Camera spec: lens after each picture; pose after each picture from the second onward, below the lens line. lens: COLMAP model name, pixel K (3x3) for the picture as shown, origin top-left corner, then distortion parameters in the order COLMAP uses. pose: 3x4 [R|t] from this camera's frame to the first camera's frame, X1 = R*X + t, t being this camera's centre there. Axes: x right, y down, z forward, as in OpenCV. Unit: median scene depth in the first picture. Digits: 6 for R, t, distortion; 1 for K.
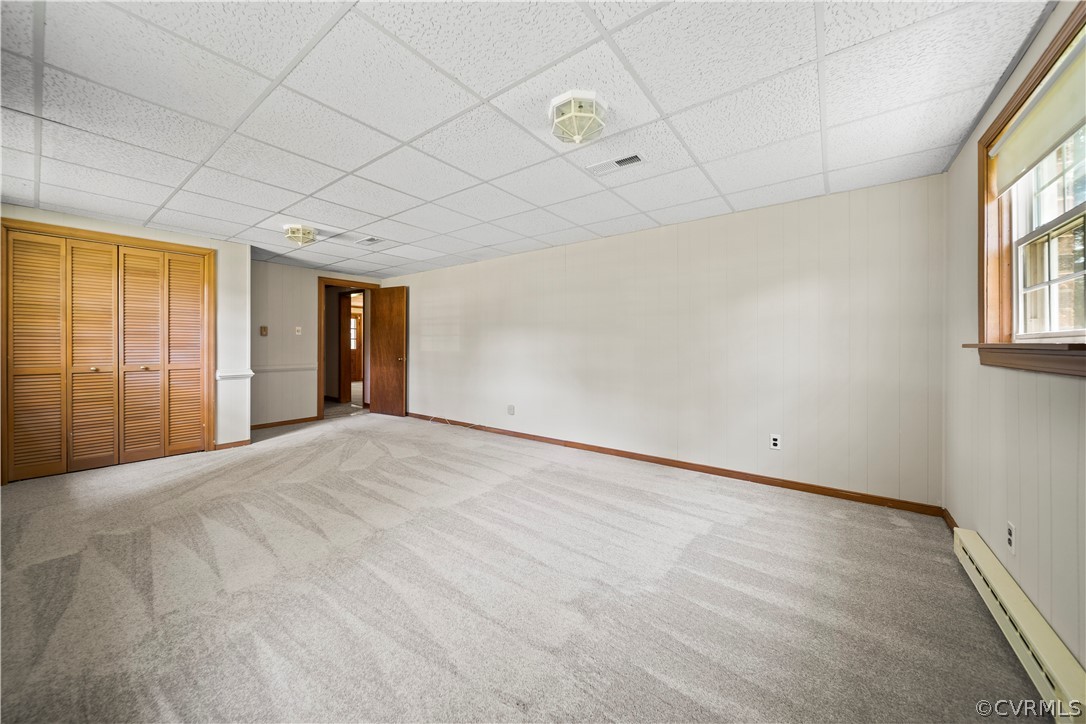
lens RADIAL K [[383.6, 0, 541.1], [0, 383.6, 344.6], [0, 0, 1]] dist [-0.000463, -0.001424]
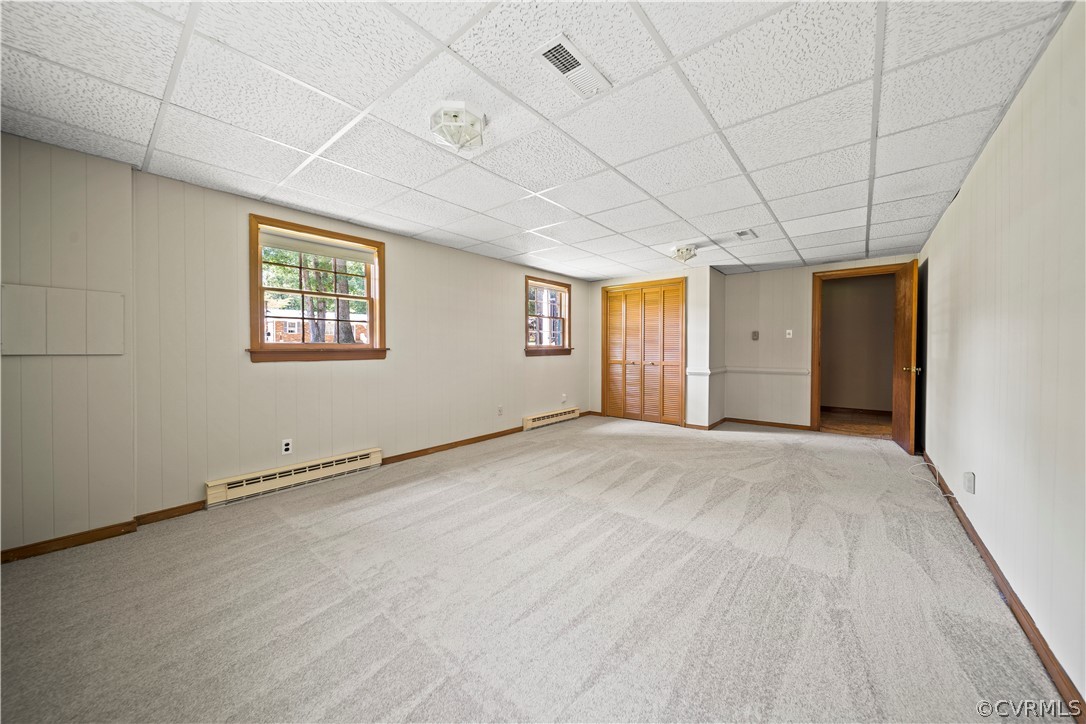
lens RADIAL K [[383.6, 0, 541.1], [0, 383.6, 344.6], [0, 0, 1]] dist [-0.000463, -0.001424]
pose [[-0.060205, -0.012620, -0.998106, 0.554208], [0.003438, 0.999912, -0.012850, 0.003231], [0.998180, -0.004205, -0.060157, 0.632225]]
